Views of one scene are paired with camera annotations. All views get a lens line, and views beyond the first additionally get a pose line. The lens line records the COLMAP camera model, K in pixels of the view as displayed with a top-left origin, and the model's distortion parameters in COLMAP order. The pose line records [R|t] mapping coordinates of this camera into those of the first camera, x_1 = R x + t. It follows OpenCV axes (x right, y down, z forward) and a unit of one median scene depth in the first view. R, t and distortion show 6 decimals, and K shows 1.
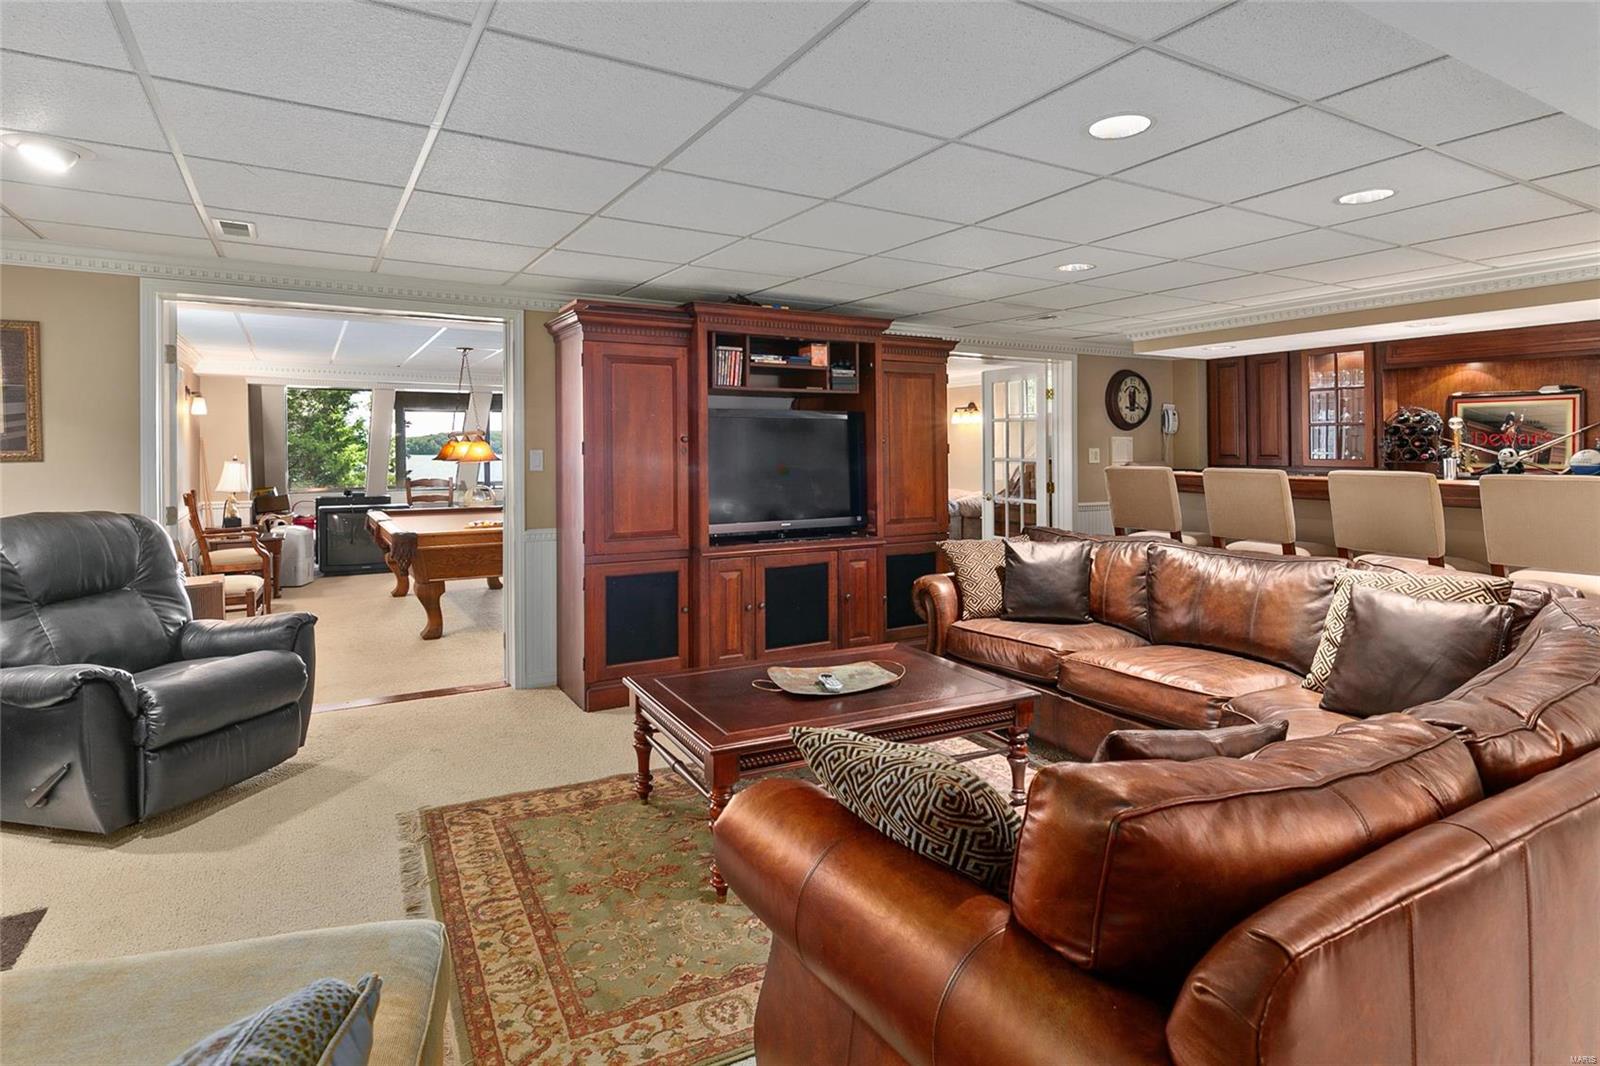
lens RADIAL K [[827.1, 0, 746.6], [0, 827.1, 467.5], [0, 0, 1]] dist [0.000467, 0.000190]
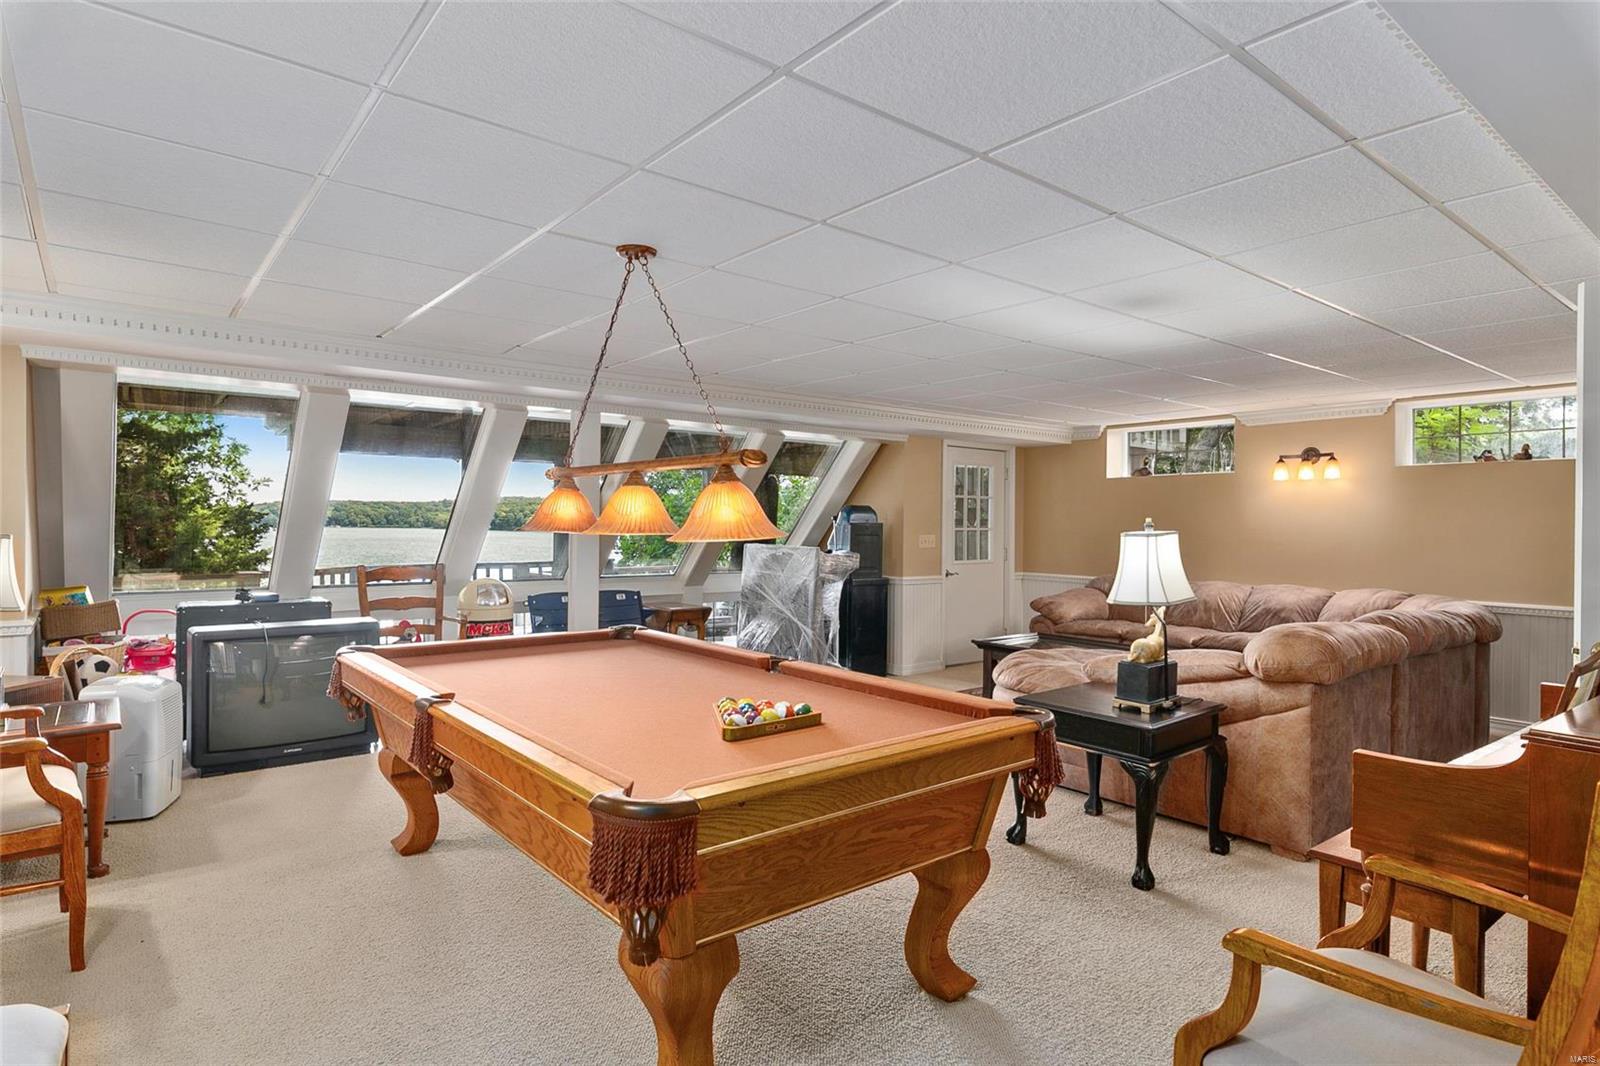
lens RADIAL K [[860.4, 0, 806.8], [0, 860.4, 530.1], [0, 0, 1]] dist [-0.000036, -0.001154]
pose [[0.983605, 0.003714, 0.180300, -0.245662], [-0.000266, 0.999817, -0.019140, -0.001536], [-0.180338, 0.018779, 0.983425, 0.424897]]
